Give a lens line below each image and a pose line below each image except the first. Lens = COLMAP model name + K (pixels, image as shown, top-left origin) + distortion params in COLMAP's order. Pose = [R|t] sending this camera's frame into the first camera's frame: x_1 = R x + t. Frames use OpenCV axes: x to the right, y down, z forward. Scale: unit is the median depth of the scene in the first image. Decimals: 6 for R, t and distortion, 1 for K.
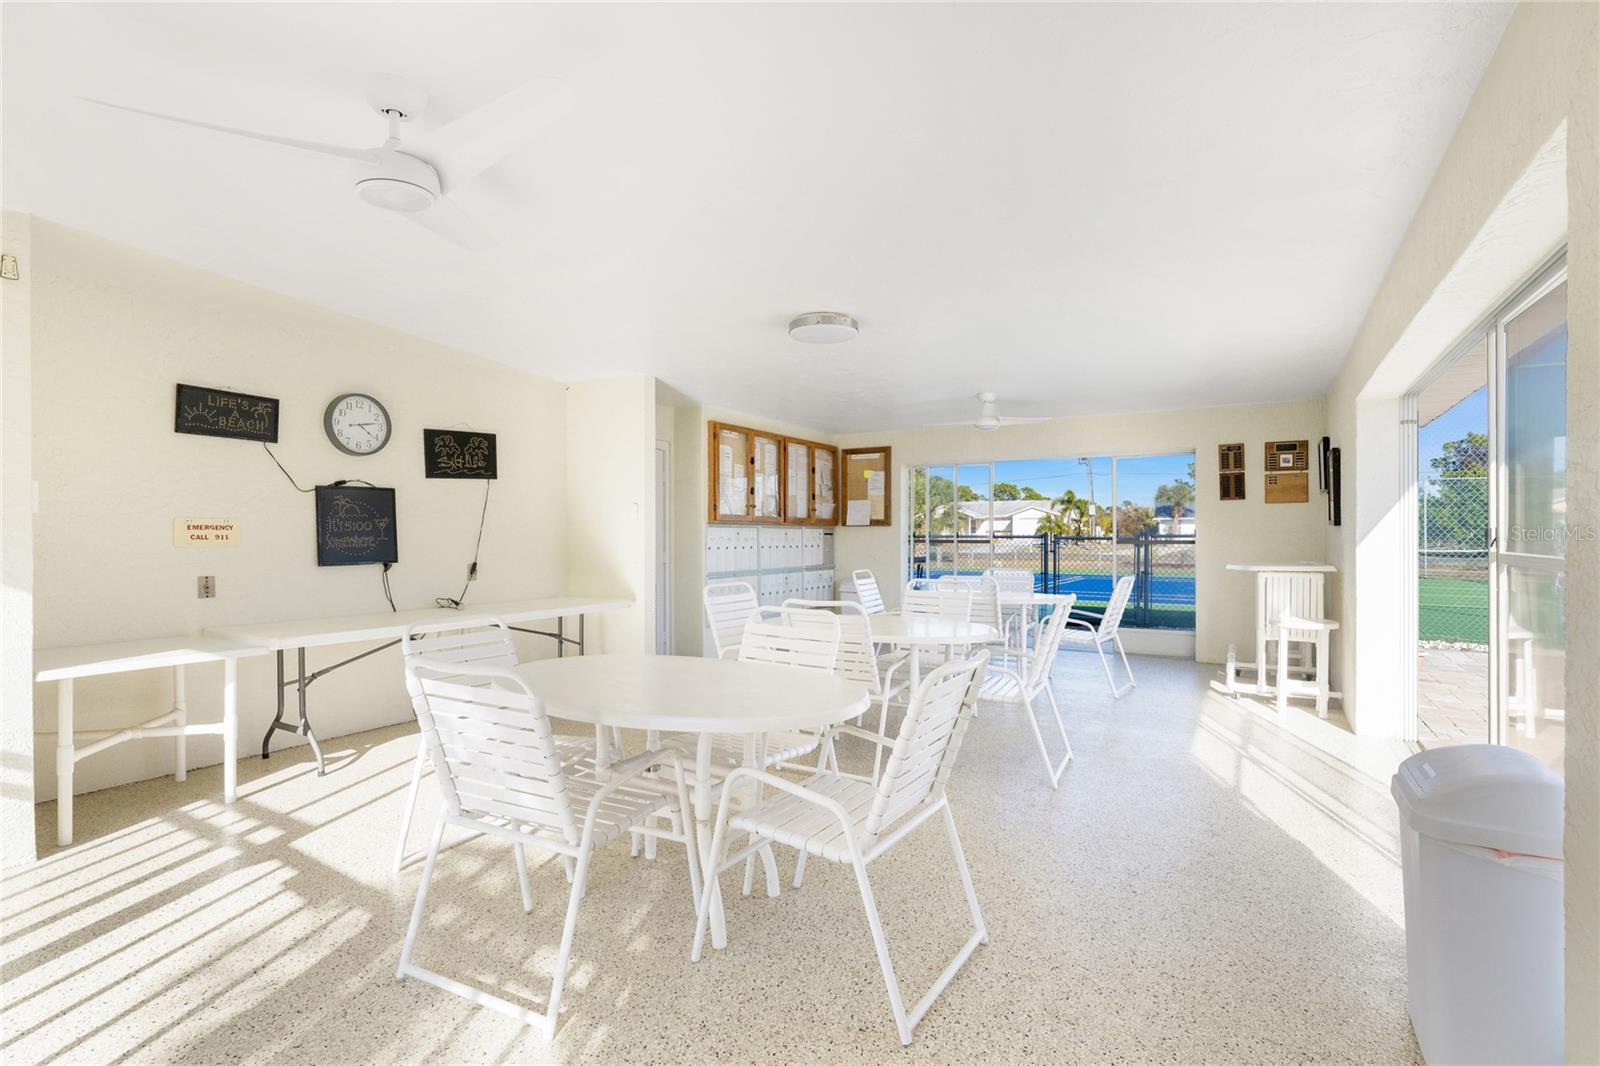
lens RADIAL K [[782.4, 0, 798.5], [0, 782.4, 535.5], [0, 0, 1]] dist [0.002136, 0.000049]
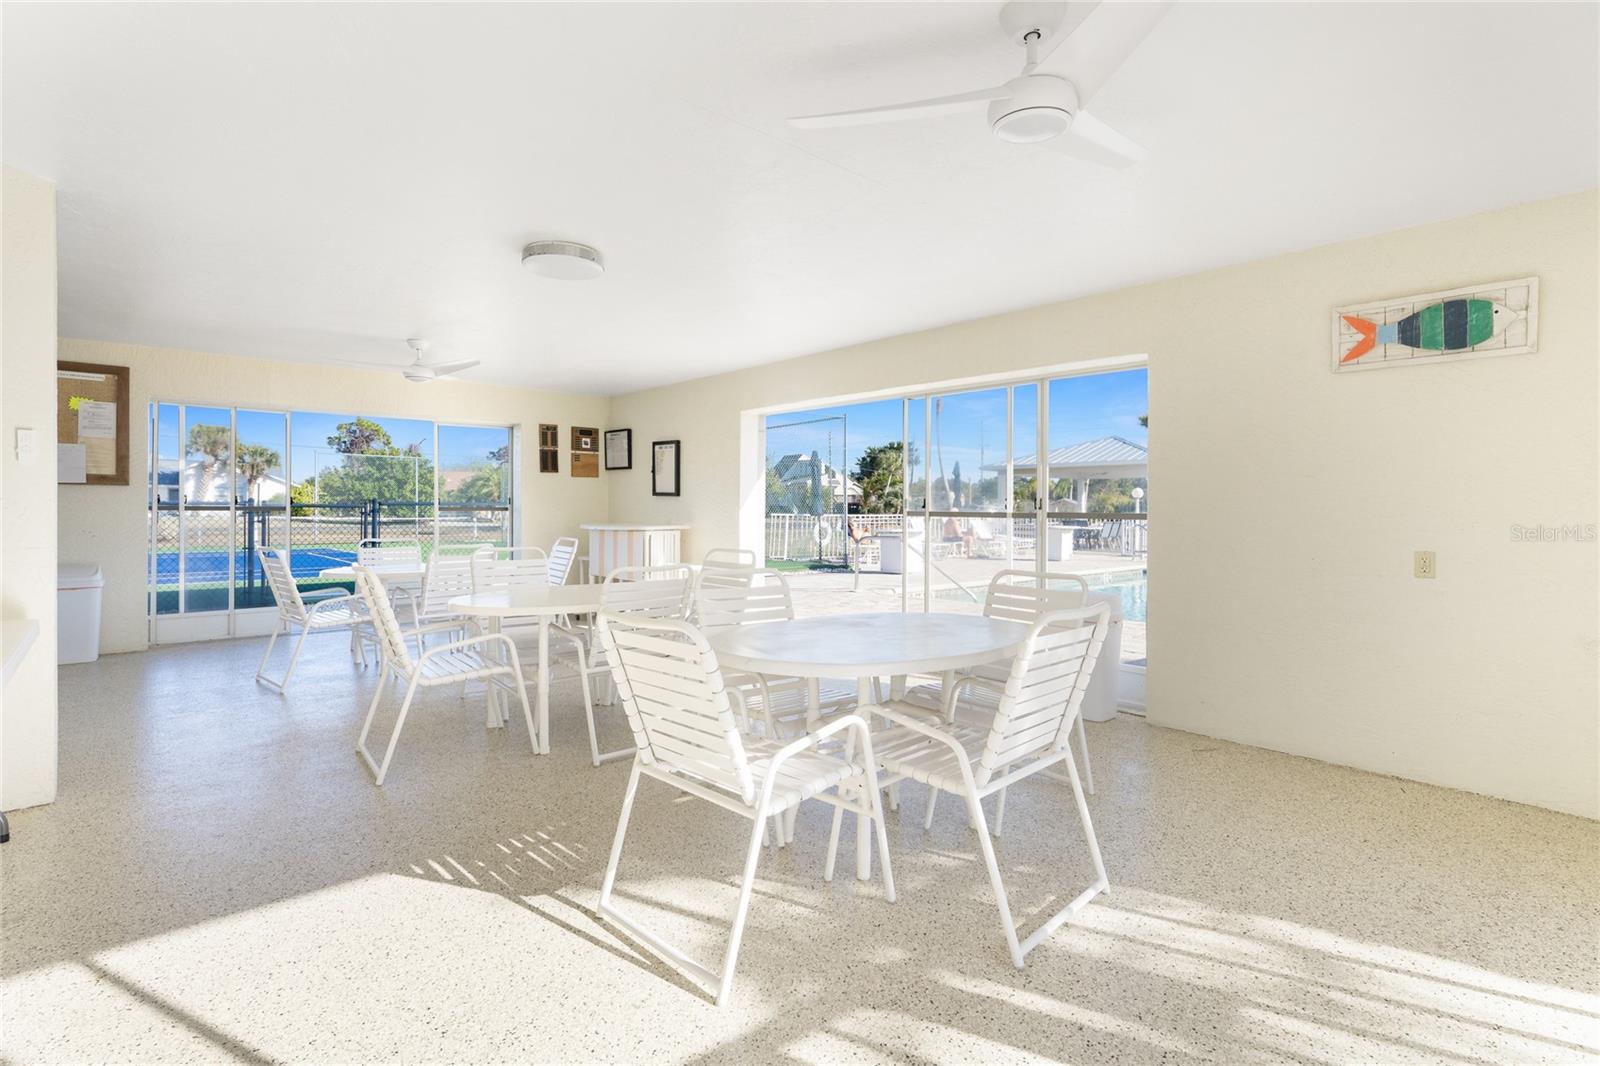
lens RADIAL K [[782.4, 0, 799.1], [0, 782.4, 519.4], [0, 0, 1]] dist [0.002136, 0.000049]
pose [[0.281337, -0.011525, 0.959540, -0.464076], [-0.004667, 0.999900, 0.013378, 0.007020], [-0.959598, -0.008242, 0.281255, 0.315158]]
